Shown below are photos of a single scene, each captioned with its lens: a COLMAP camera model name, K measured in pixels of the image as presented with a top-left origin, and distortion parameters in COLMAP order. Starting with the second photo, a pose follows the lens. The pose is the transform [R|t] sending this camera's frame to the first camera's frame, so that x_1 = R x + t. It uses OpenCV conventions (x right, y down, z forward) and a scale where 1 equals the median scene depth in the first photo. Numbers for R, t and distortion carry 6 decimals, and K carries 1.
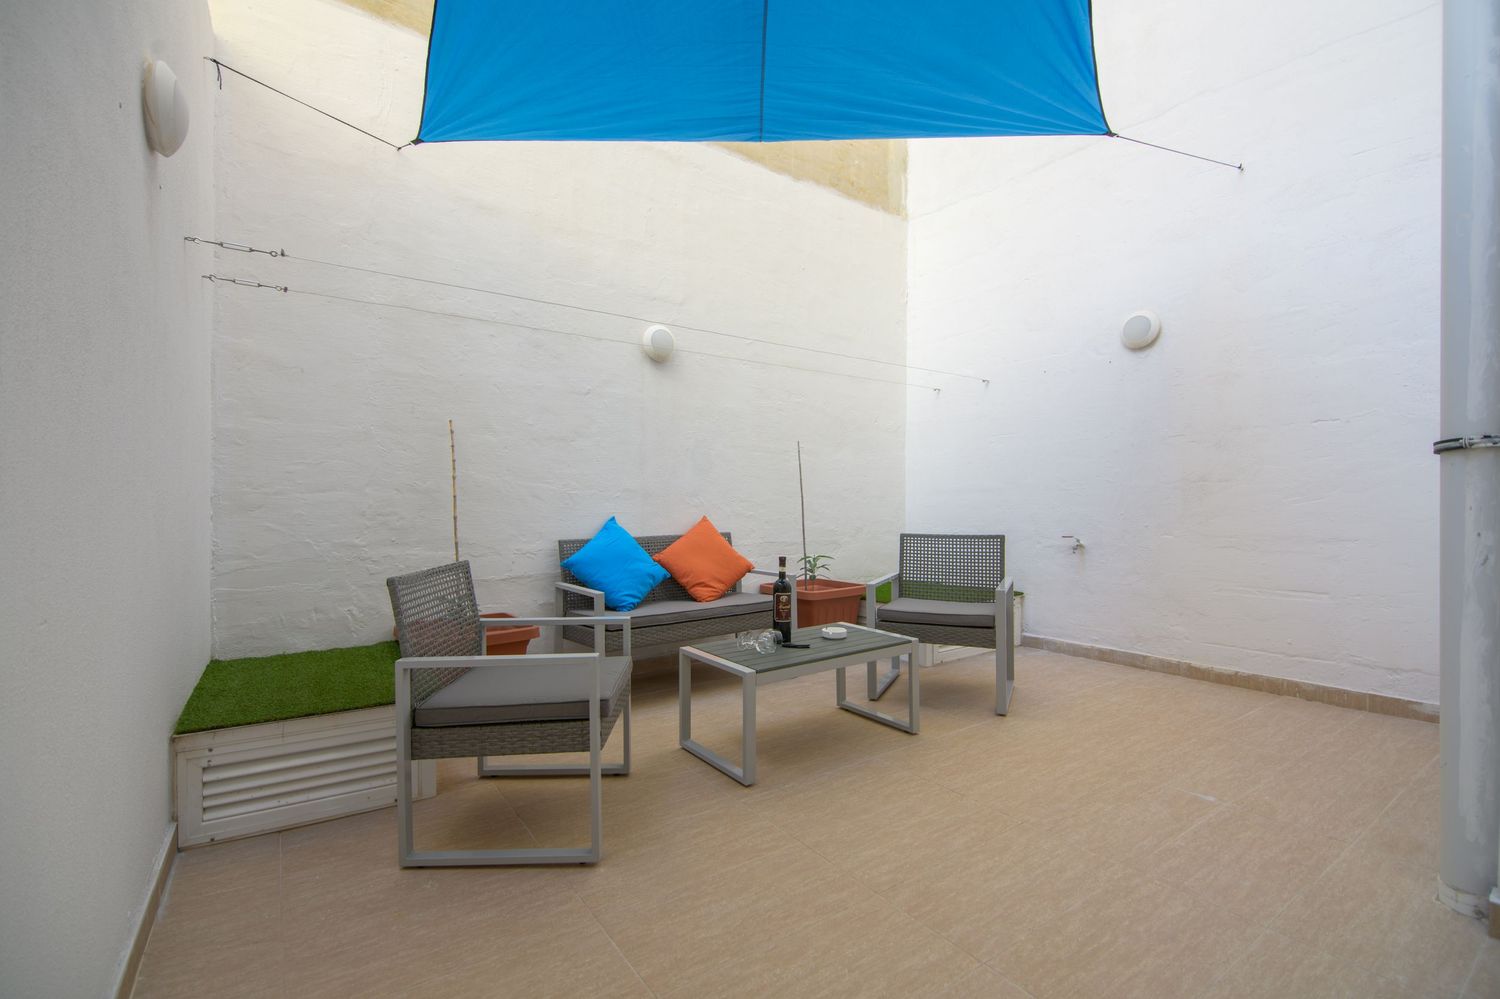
lens RADIAL K [[680.6, 0, 750.0], [0, 680.6, 499.5], [0, 0, 1]] dist [-0.001425, -0.019797]
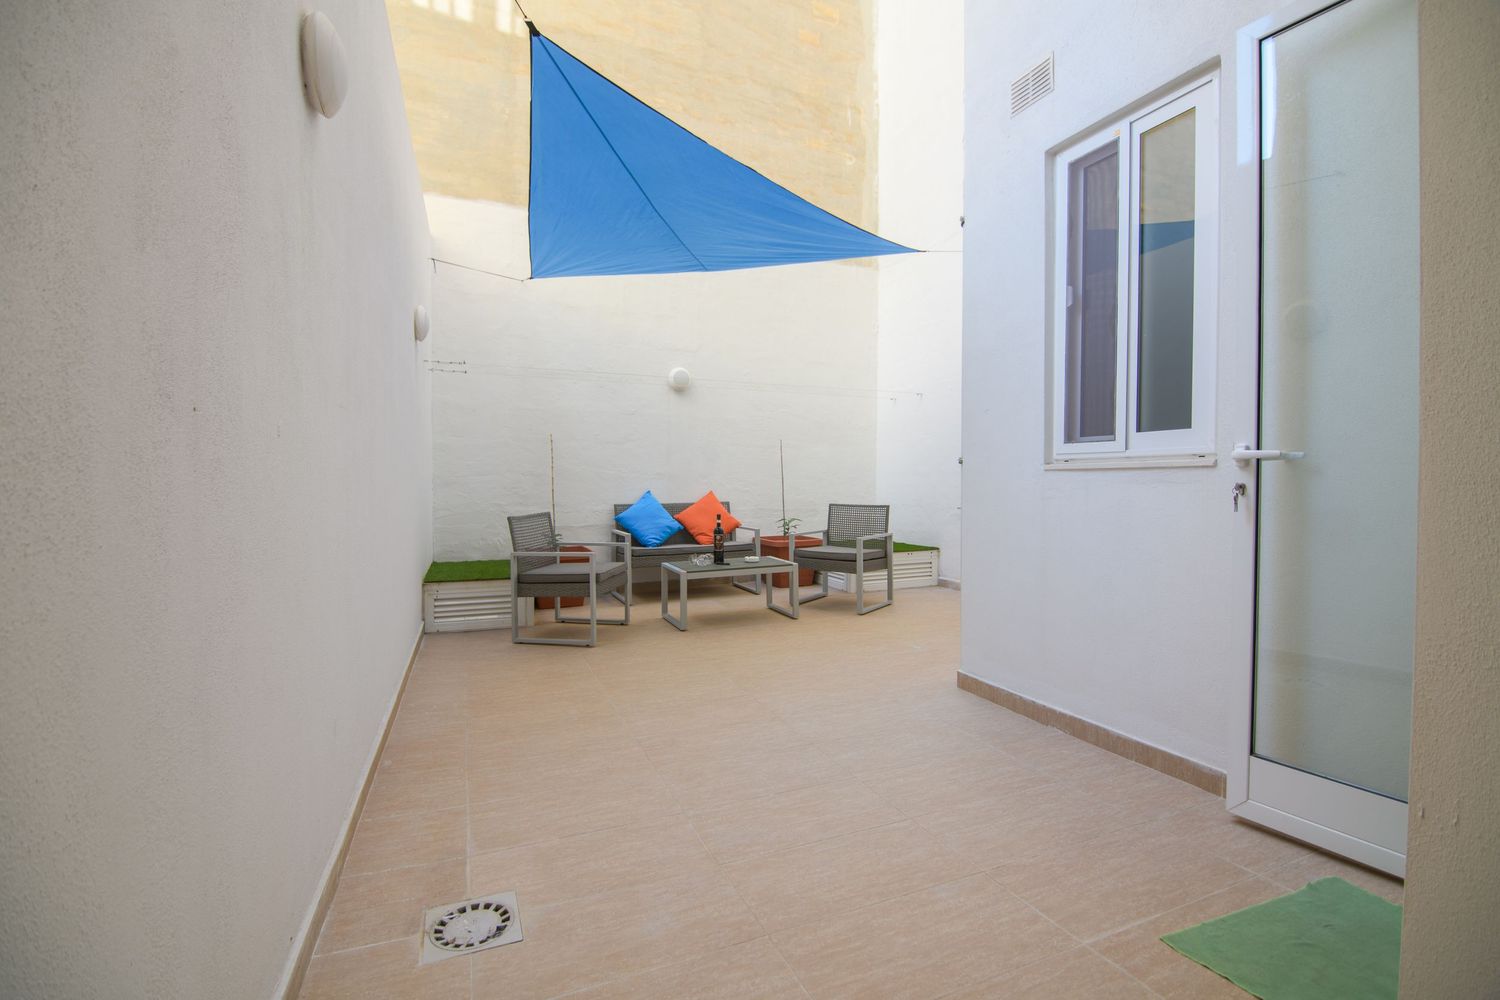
lens RADIAL K [[684.0, 0, 750.0], [0, 684.0, 500.0], [0, 0, 1]] dist [-0.031888, -0.000651]
pose [[0.979146, 0.012776, -0.202755, 0.437622], [-0.005004, 0.999235, 0.038796, -0.019477], [0.203095, -0.036972, 0.978461, -0.644716]]
